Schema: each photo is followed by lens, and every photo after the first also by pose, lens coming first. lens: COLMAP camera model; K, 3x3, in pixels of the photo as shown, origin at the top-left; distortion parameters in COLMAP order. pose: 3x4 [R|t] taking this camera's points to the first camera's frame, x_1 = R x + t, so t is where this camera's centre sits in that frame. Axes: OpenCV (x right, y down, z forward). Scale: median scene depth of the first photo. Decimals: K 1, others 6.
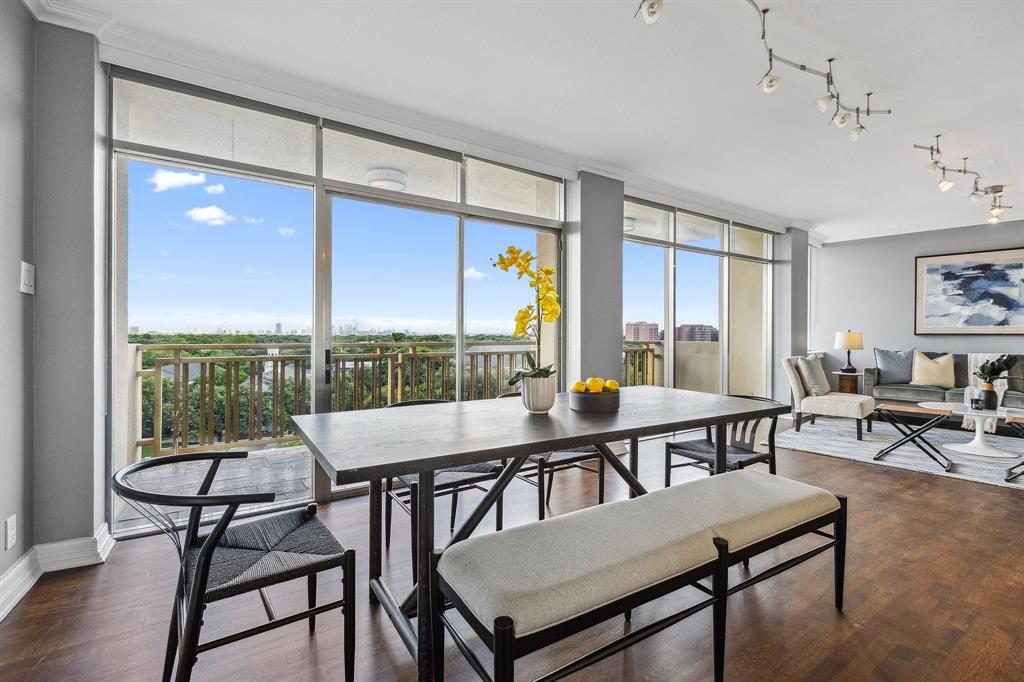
lens RADIAL K [[455.6, 0, 513.0], [0, 455.6, 334.4], [0, 0, 1]] dist [0.000850, -0.001603]
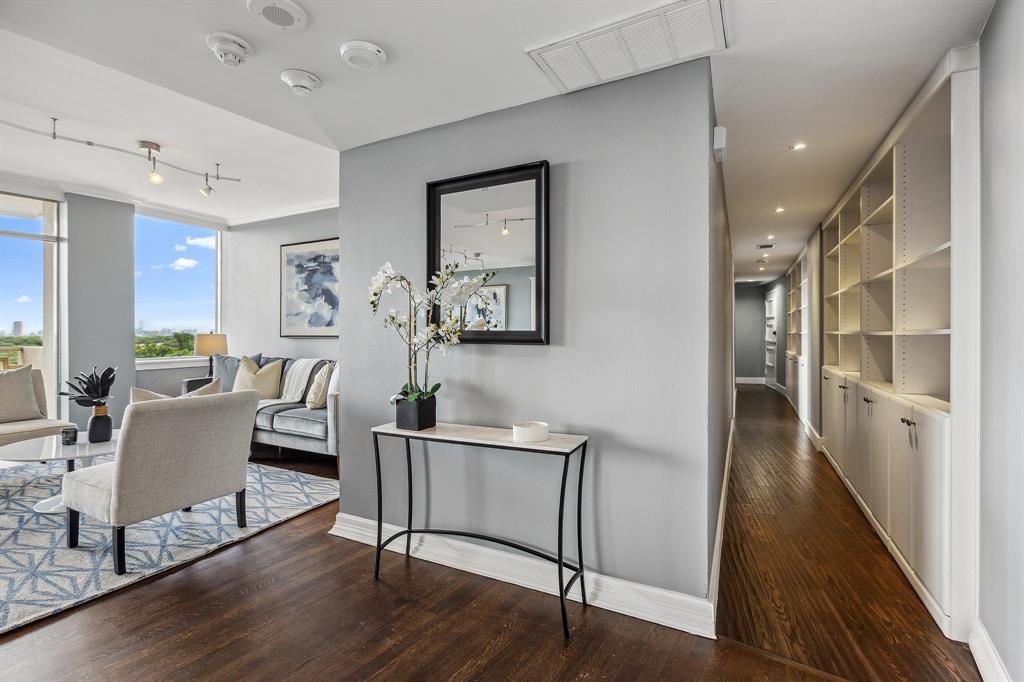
lens RADIAL K [[455.6, 0, 508.4], [0, 455.6, 333.1], [0, 0, 1]] dist [0.000850, -0.001603]
pose [[0.937227, -0.004082, 0.348697, 1.057983], [0.004726, 0.999988, -0.000996, -0.003946], [-0.348689, 0.002581, 0.937235, 0.063163]]
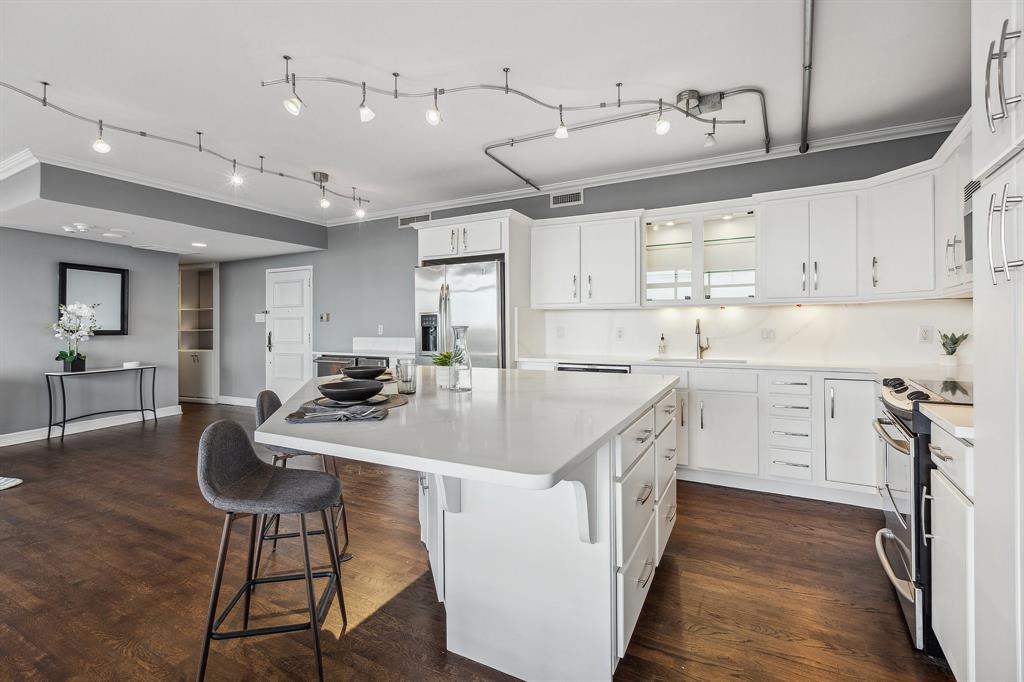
lens RADIAL K [[455.6, 0, 508.1], [0, 455.6, 325.3], [0, 0, 1]] dist [0.000850, -0.001603]
pose [[-0.471099, 0.004103, 0.882071, -0.047150], [0.003813, 0.999989, -0.002615, -0.010661], [-0.882072, 0.002132, -0.471110, 0.120785]]
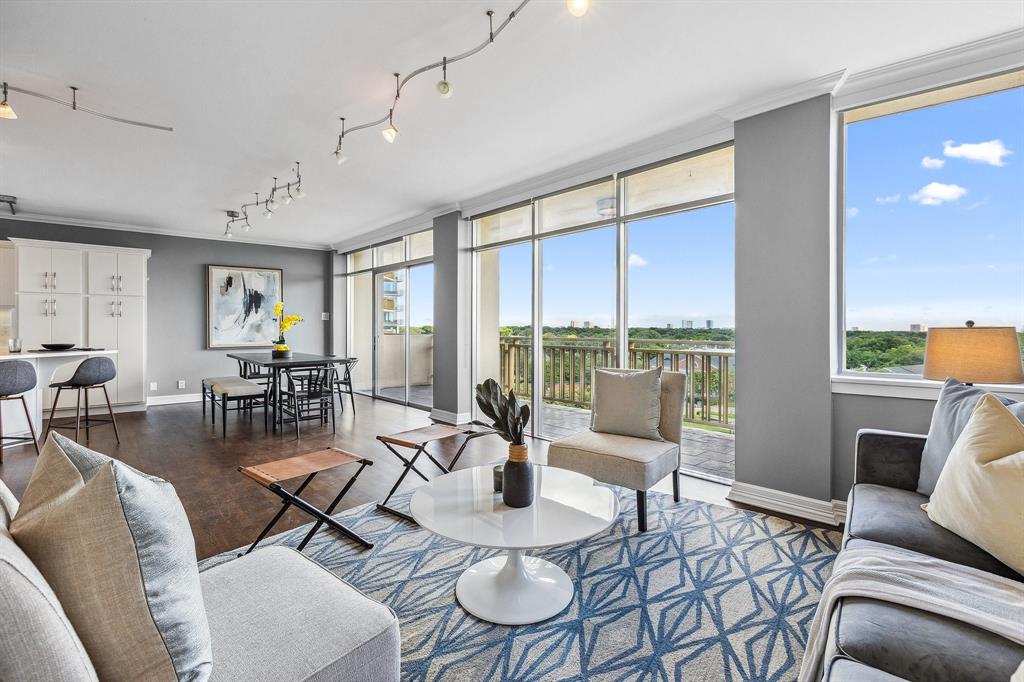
lens RADIAL K [[455.6, 0, 516.1], [0, 455.6, 329.8], [0, 0, 1]] dist [0.000850, -0.001603]
pose [[0.155945, -0.000015, -0.987766, 1.116377], [-0.004995, 0.999987, -0.000804, -0.001097], [0.987753, 0.005059, 0.155943, 0.703214]]
